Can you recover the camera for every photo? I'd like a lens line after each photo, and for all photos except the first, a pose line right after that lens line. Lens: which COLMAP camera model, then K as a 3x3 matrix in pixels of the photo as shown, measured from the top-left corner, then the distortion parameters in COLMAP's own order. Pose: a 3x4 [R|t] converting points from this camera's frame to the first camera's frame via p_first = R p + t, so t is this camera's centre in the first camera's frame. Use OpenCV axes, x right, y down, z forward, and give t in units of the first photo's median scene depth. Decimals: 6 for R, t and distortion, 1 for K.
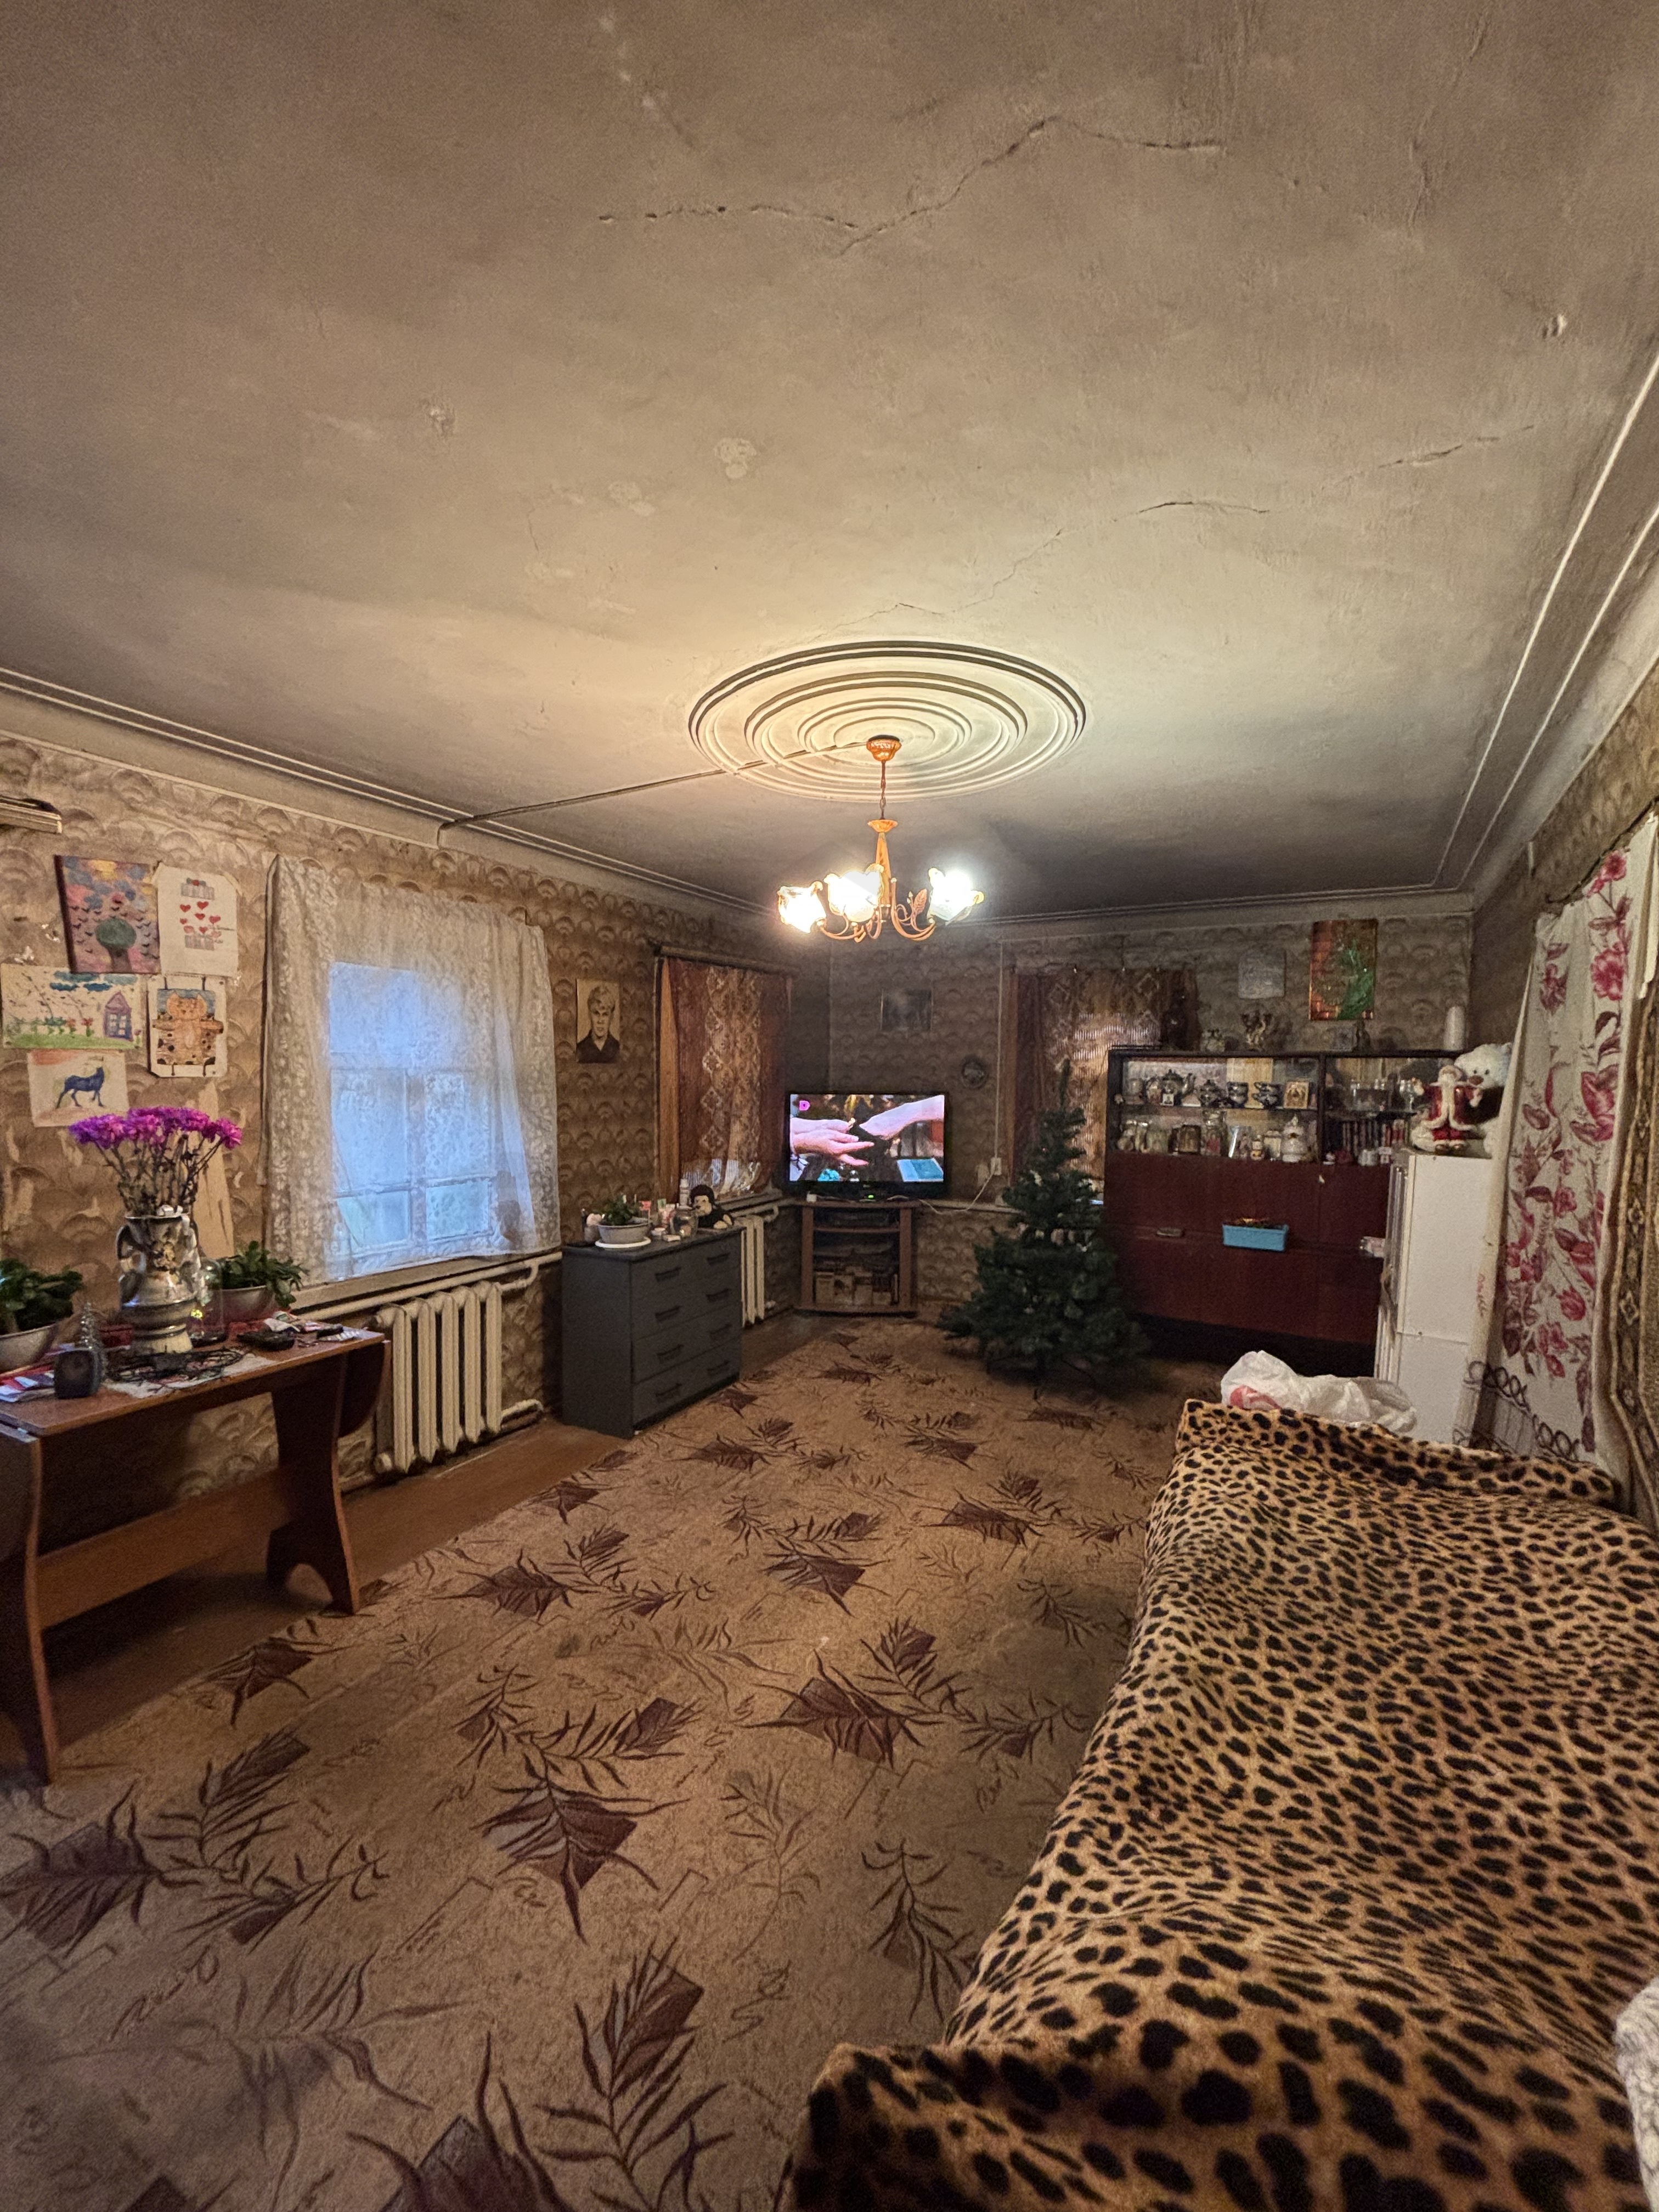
lens RADIAL K [[888.6, 0, 829.5], [0, 888.6, 1106.0], [0, 0, 1]] dist [-0.001764, -0.000721]
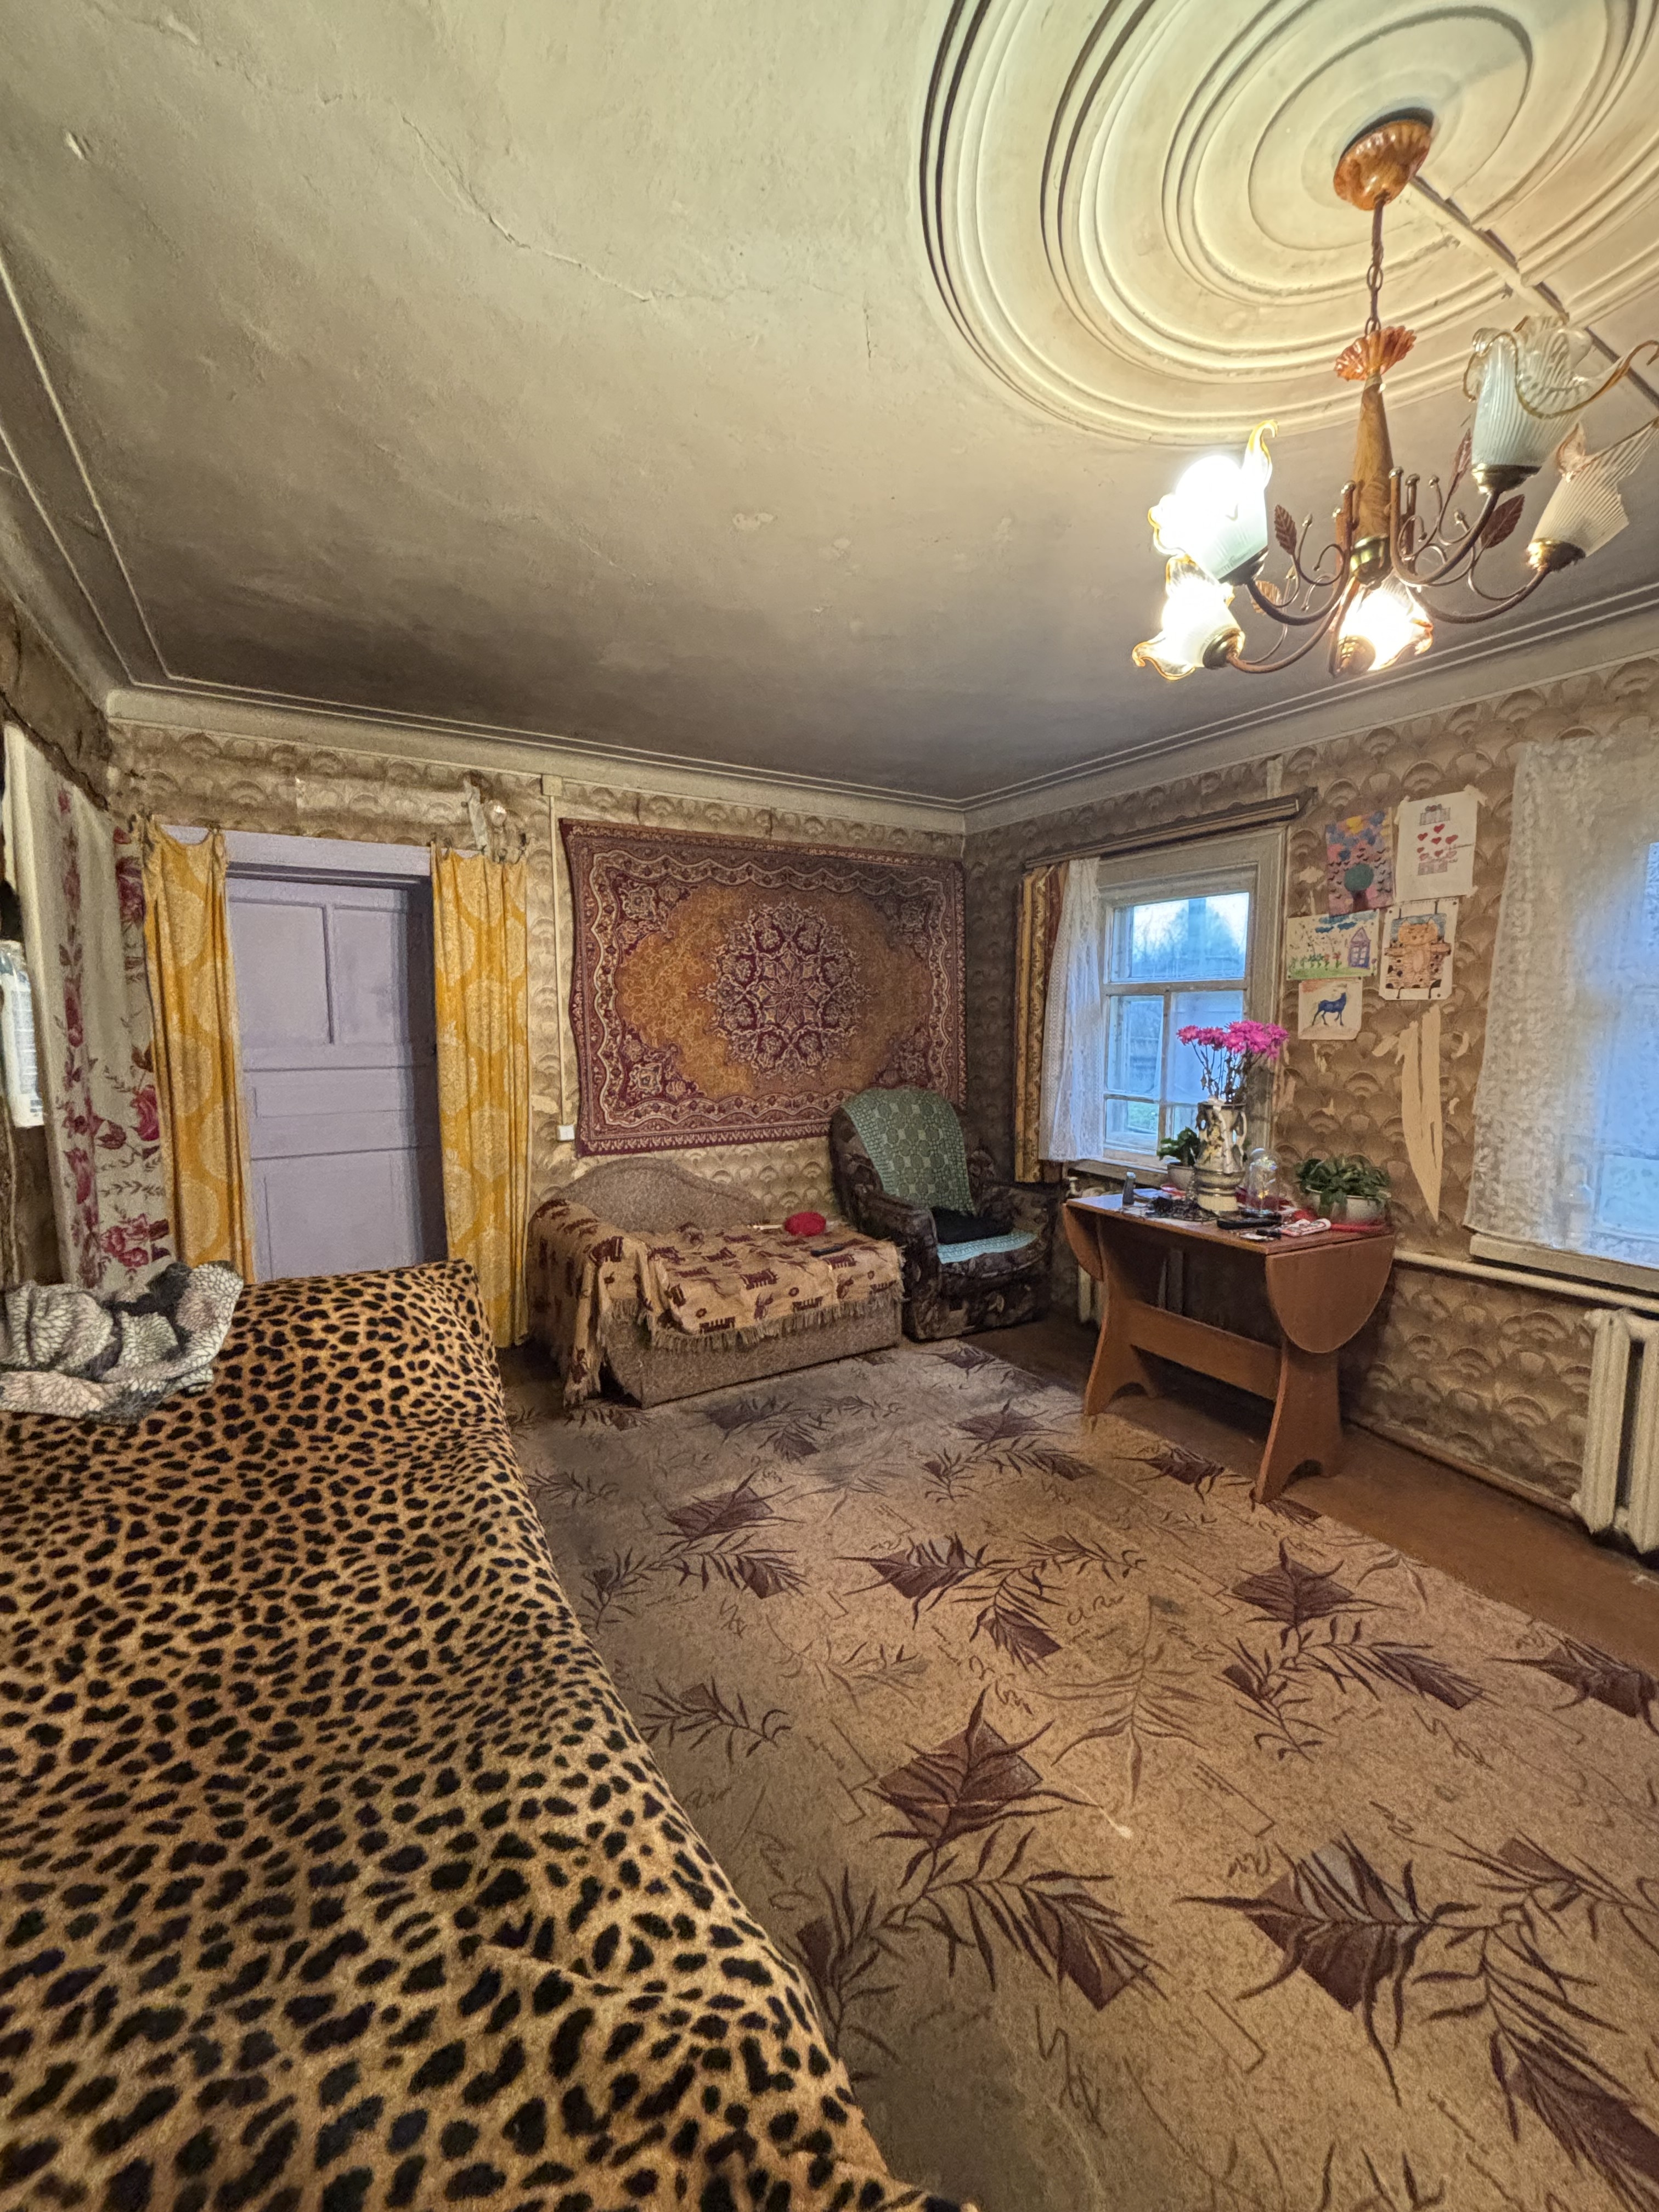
lens RADIAL K [[888.6, 0, 829.5], [0, 888.6, 1106.0], [0, 0, 1]] dist [-0.001764, -0.000721]
pose [[-0.506601, 0.078027, -0.858643, 0.593925], [-0.038338, 0.992873, 0.112844, -0.000023], [0.861328, 0.090085, -0.499999, 1.032987]]
